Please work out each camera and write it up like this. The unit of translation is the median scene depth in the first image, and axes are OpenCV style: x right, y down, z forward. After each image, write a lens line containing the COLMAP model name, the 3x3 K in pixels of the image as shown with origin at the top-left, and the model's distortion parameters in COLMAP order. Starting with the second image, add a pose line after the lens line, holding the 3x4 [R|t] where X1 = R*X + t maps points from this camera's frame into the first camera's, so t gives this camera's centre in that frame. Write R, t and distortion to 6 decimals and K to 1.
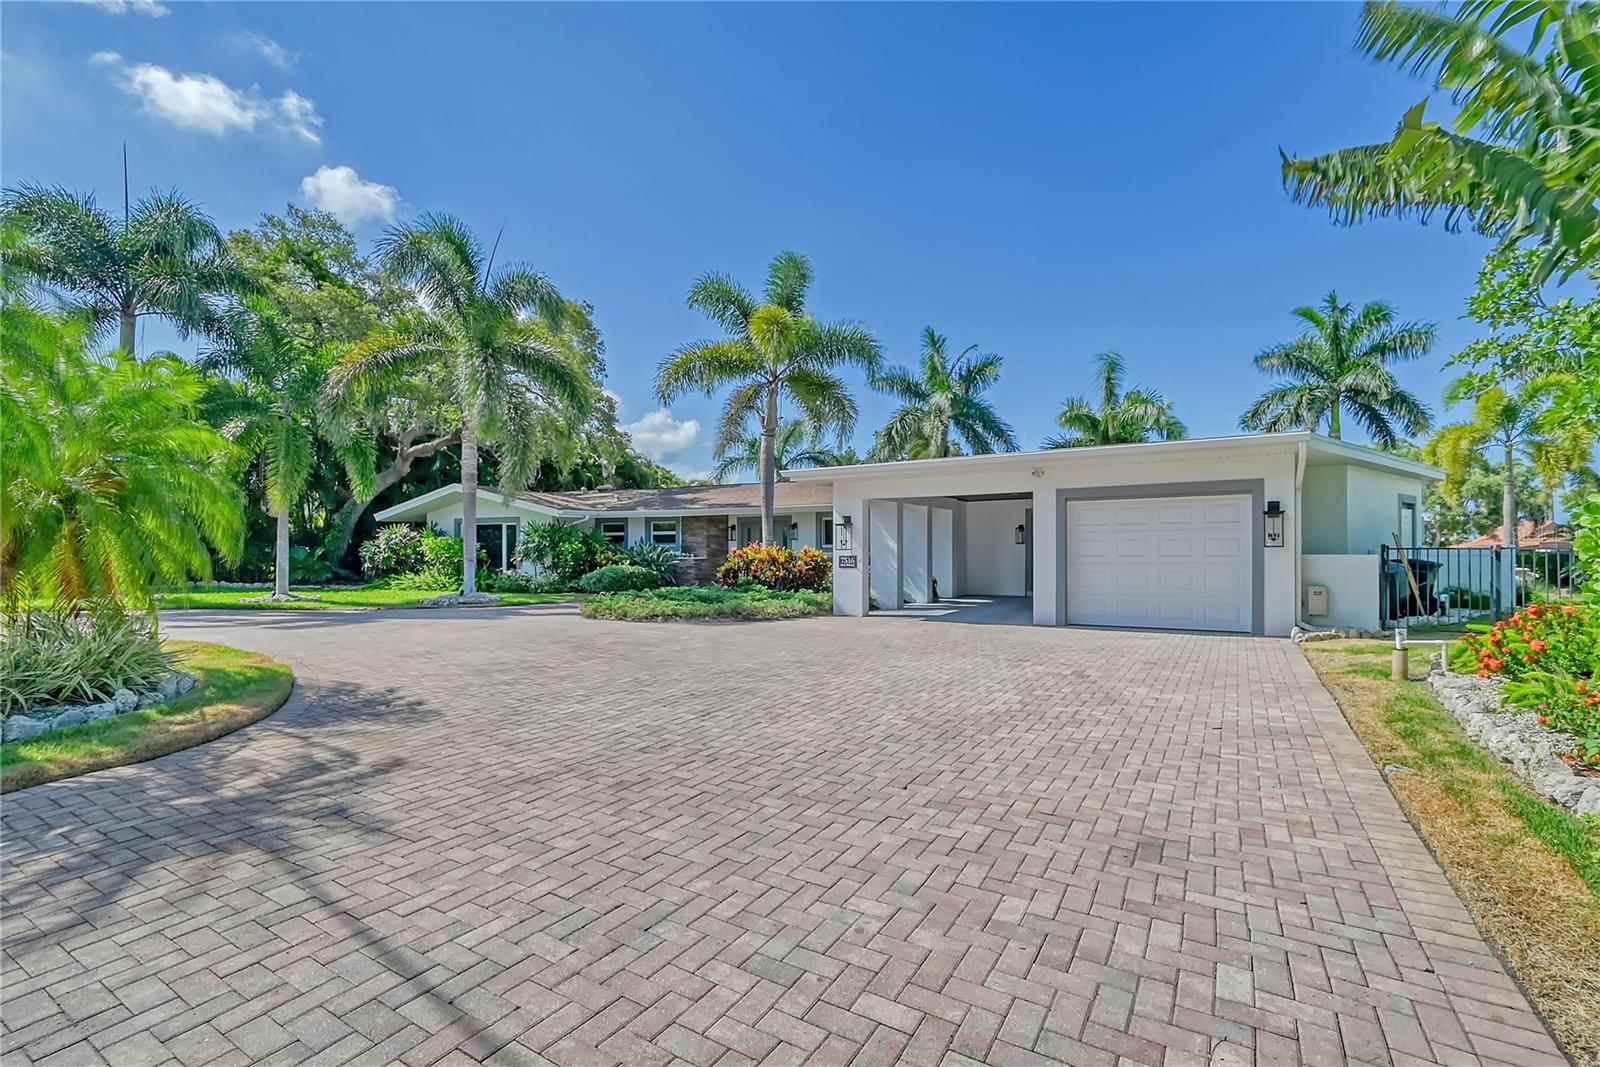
lens RADIAL K [[713.2, 0, 795.1], [0, 713.2, 547.8], [0, 0, 1]] dist [0.001983, -0.005026]
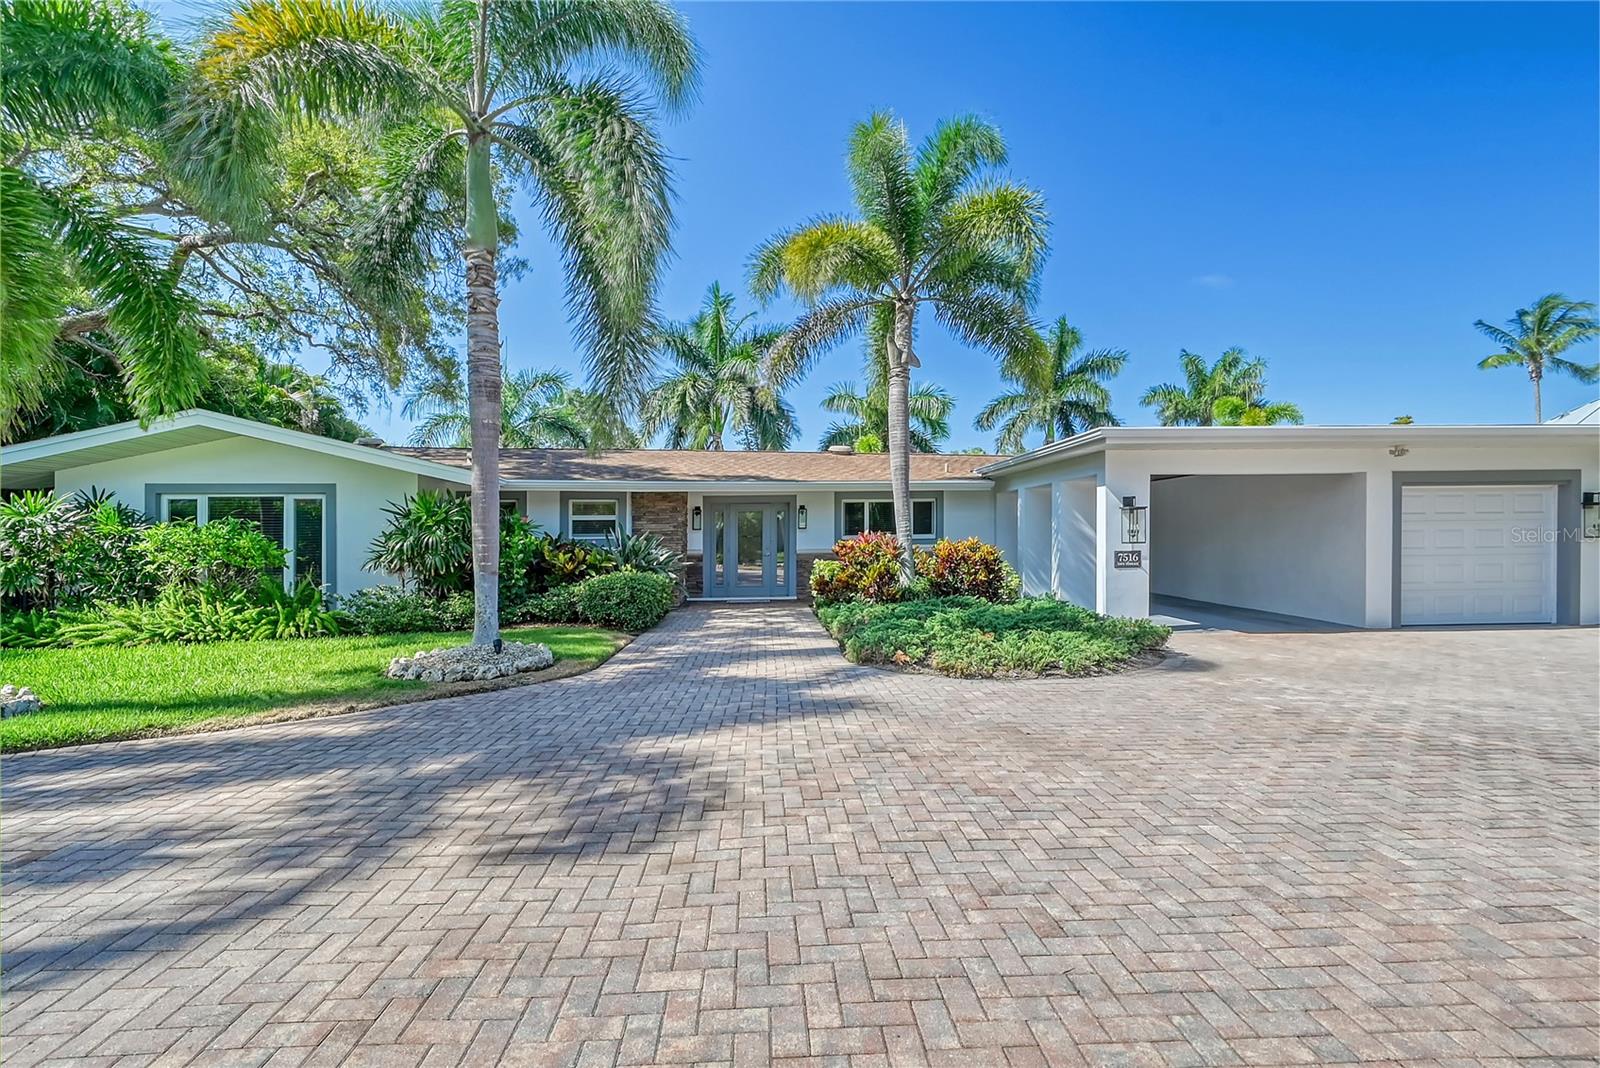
lens RADIAL K [[713.2, 0, 788.5], [0, 713.2, 544.9], [0, 0, 1]] dist [0.001983, -0.005026]
pose [[0.823971, -0.010461, 0.566535, -0.411911], [0.005008, 0.999925, 0.011181, -0.003088], [-0.566610, -0.006375, 0.823962, 0.392342]]
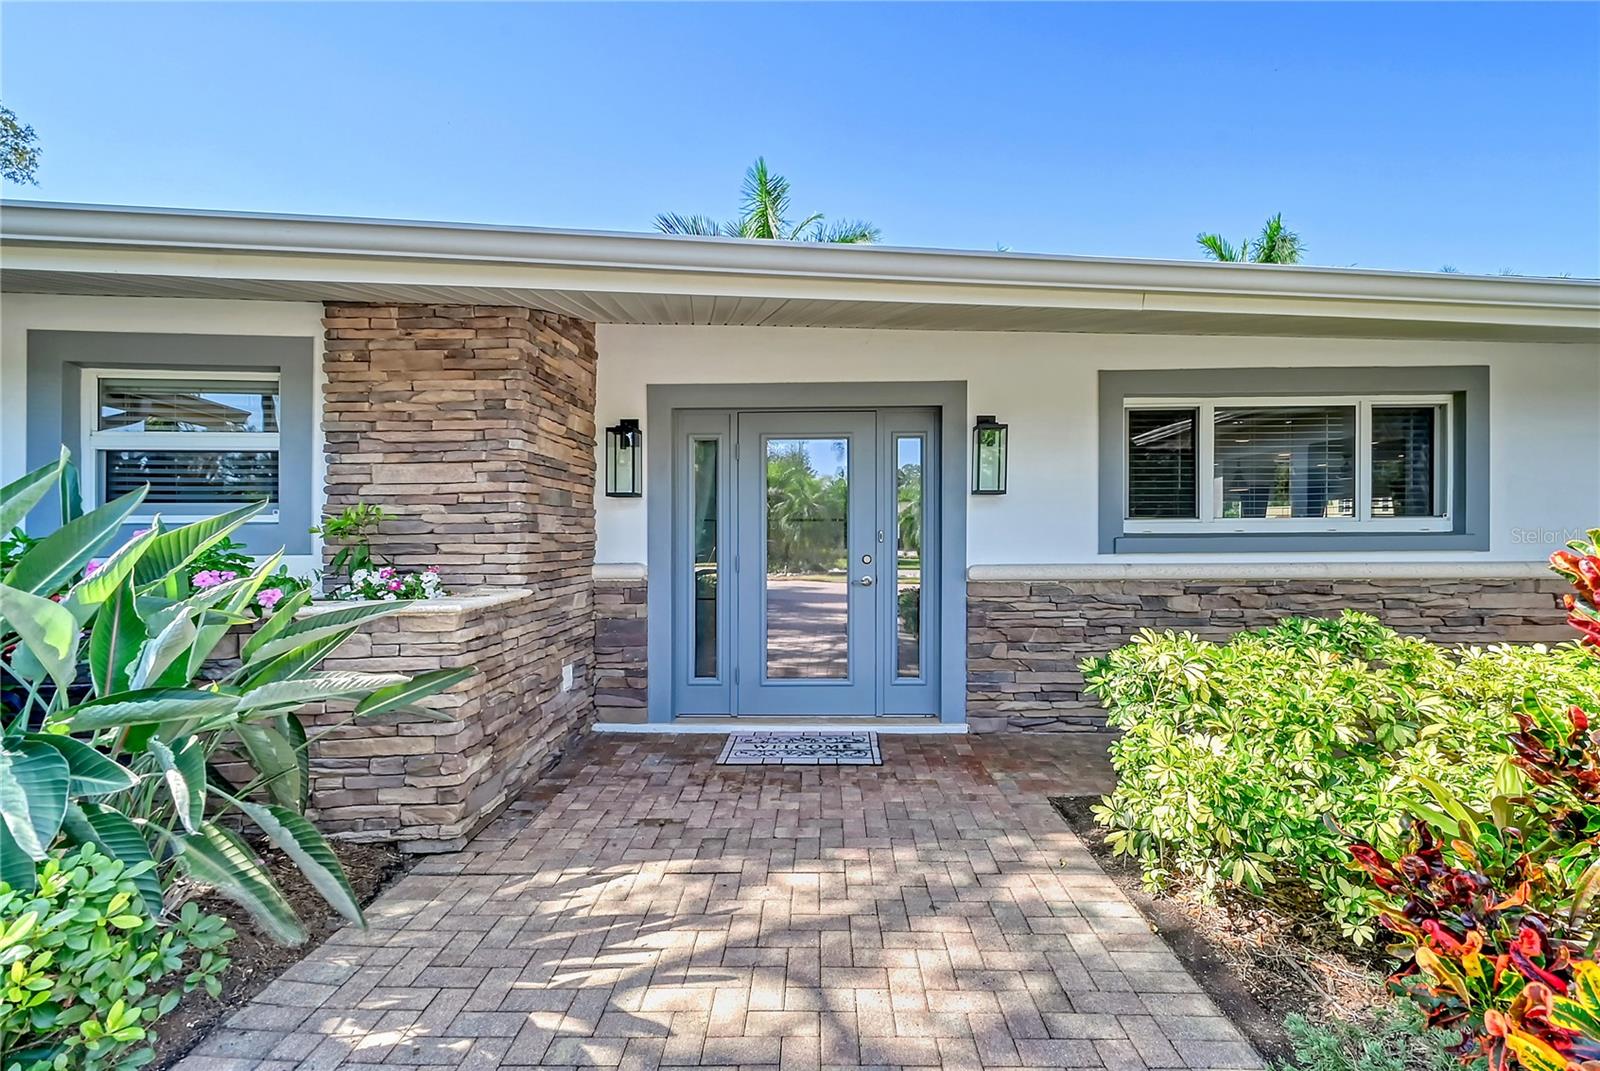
lens RADIAL K [[723.4, 0, 790.9], [0, 723.4, 534.5], [0, 0, 1]] dist [0.007806, -0.005252]
pose [[0.867761, 0.001084, 0.496981, -0.151592], [0.000401, 0.999996, -0.002882, 0.000918], [-0.496982, 0.002700, 0.867756, 0.813924]]
